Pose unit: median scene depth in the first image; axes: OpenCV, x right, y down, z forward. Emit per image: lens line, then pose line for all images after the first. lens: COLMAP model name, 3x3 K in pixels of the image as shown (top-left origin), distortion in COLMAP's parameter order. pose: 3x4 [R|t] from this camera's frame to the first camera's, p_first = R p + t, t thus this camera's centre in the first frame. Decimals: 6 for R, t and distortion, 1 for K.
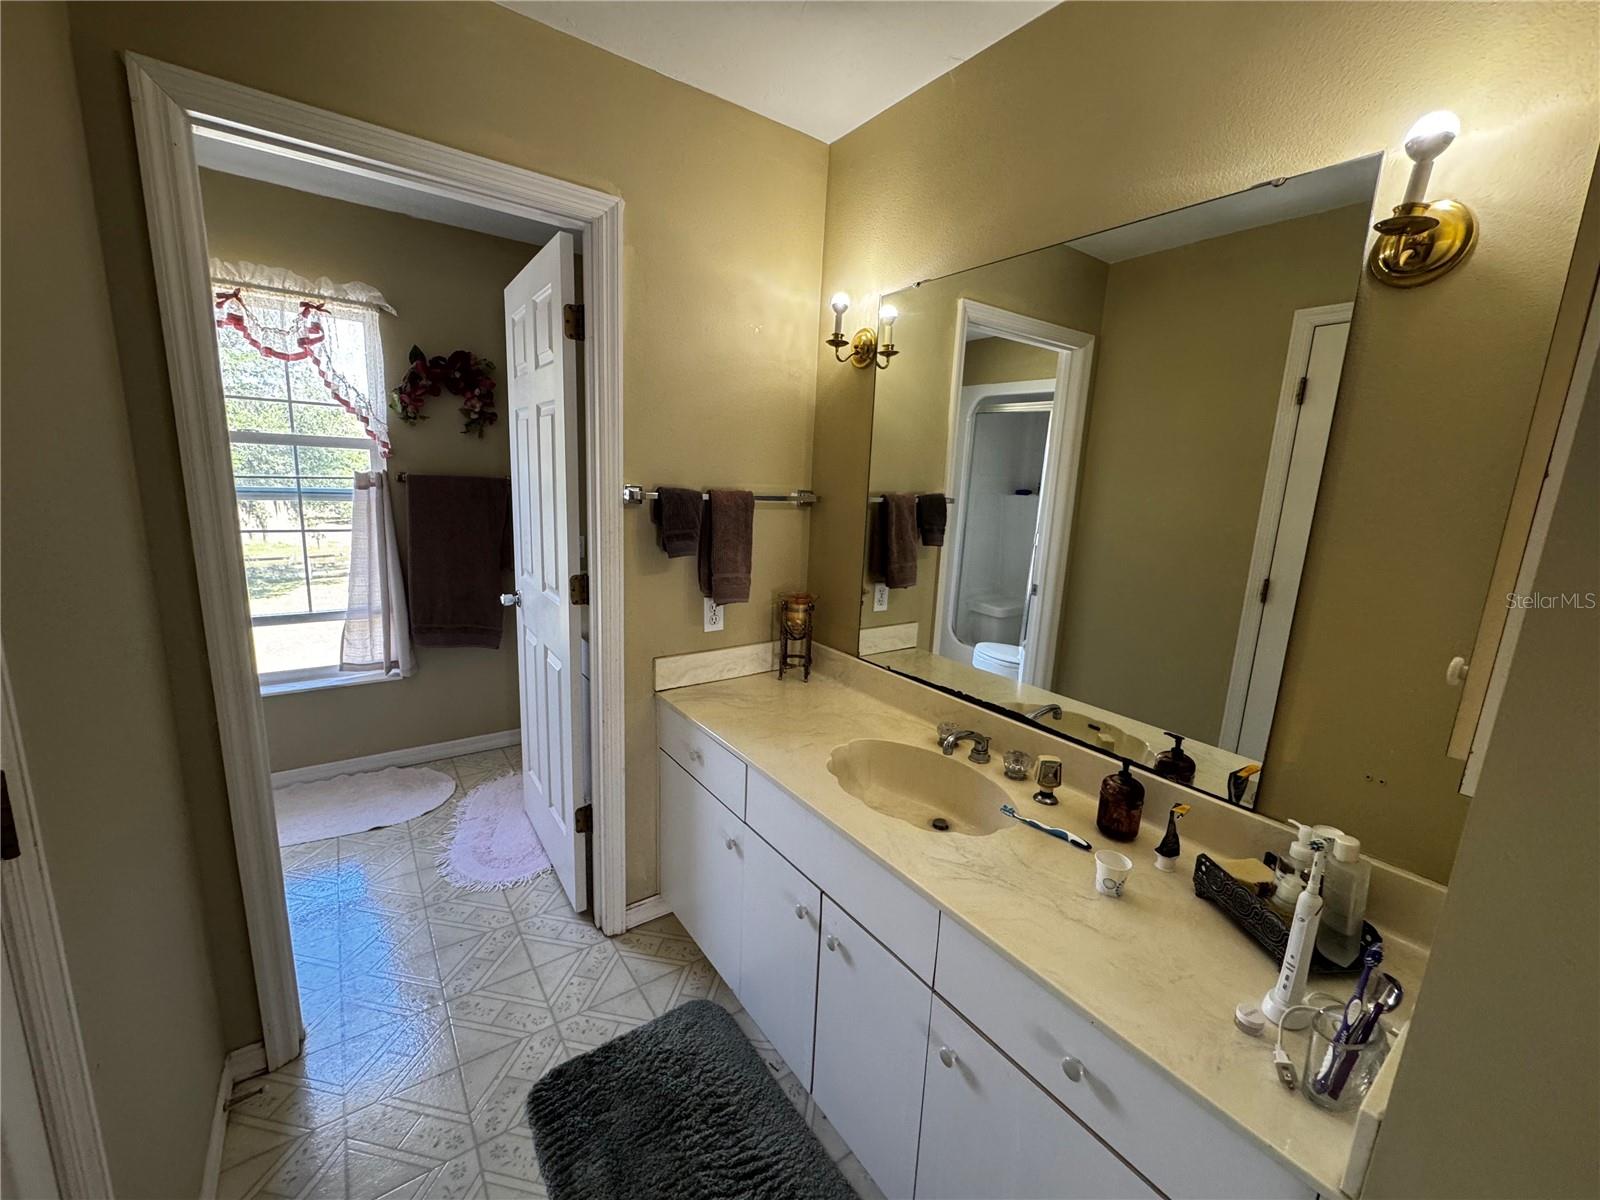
lens RADIAL K [[640.0, 0, 791.1], [0, 640.0, 599.8], [0, 0, 1]] dist [-0.003789, -0.000908]
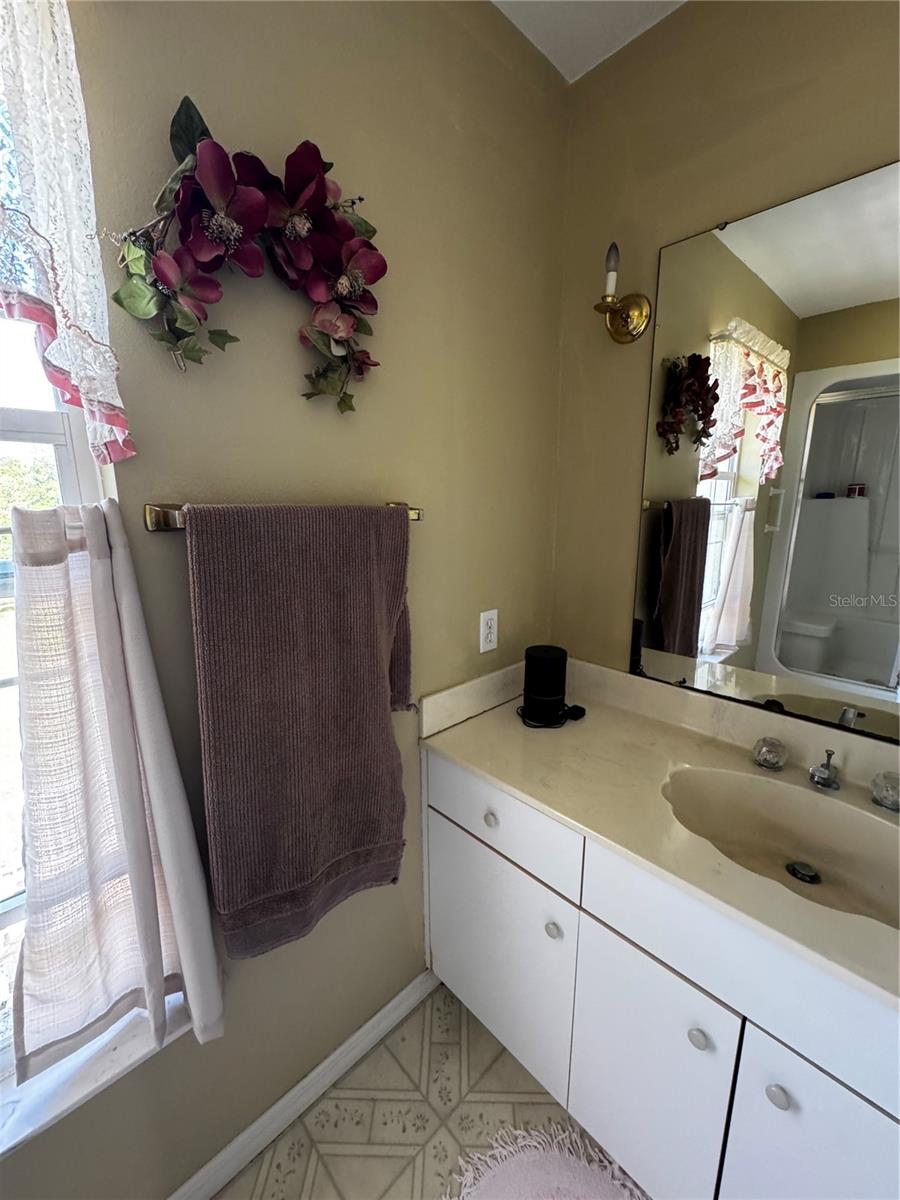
lens RADIAL K [[480.0, 0, 456.3], [0, 480.0, 603.8], [0, 0, 1]] dist [-0.003789, -0.000908]
pose [[0.987776, -0.066244, 0.141102, -0.496842], [0.059449, 0.996884, 0.051847, -0.151099], [-0.144097, -0.042824, 0.988637, 0.724400]]
